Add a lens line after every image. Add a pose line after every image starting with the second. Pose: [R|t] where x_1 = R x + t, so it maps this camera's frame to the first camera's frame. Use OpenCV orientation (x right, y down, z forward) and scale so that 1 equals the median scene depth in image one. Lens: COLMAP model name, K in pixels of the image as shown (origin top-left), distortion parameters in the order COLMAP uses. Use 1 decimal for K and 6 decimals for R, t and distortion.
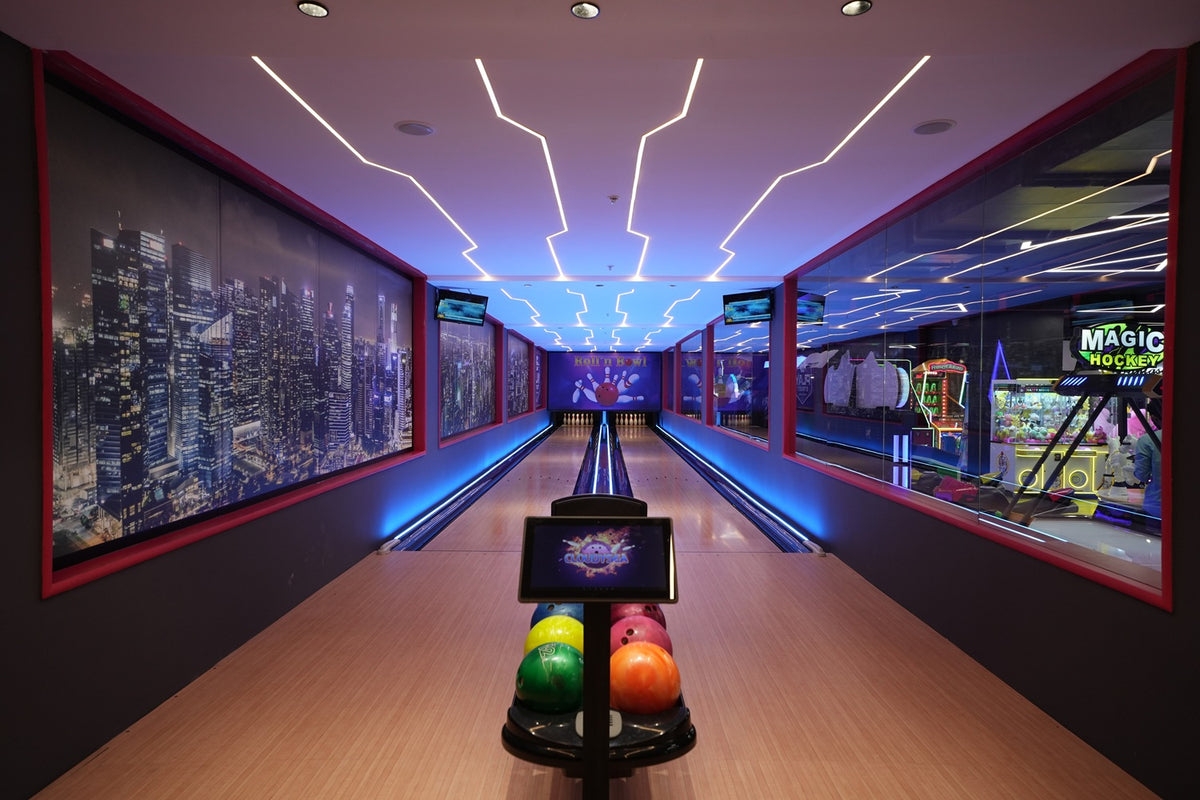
lens RADIAL K [[726.9, 0, 604.7], [0, 726.9, 396.3], [0, 0, 1]] dist [0.013248, 0.030198]
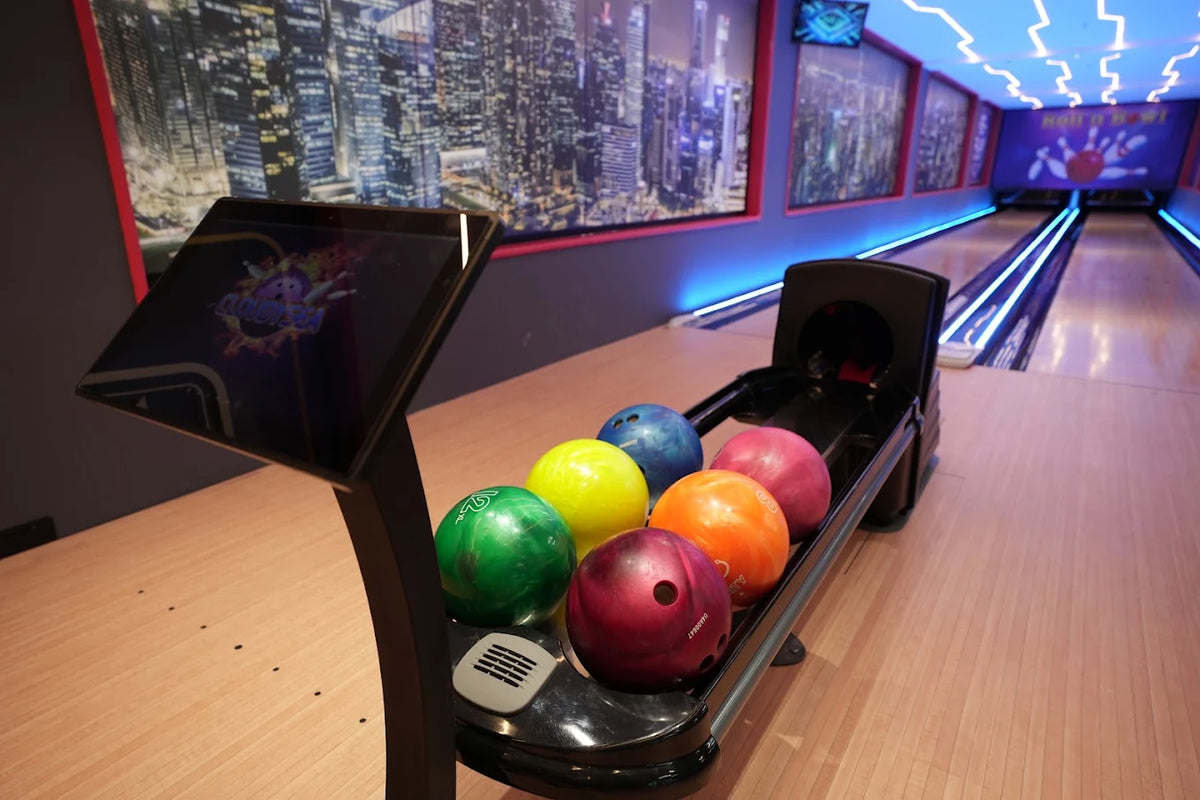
lens RADIAL K [[726.9, 0, 602.0], [0, 726.9, 400.3], [0, 0, 1]] dist [0.013248, 0.030198]
pose [[0.837330, 0.164002, -0.521519, 0.121758], [-0.007714, 0.957393, 0.288686, 0.065524], [0.546644, -0.237702, 0.802919, 0.319874]]
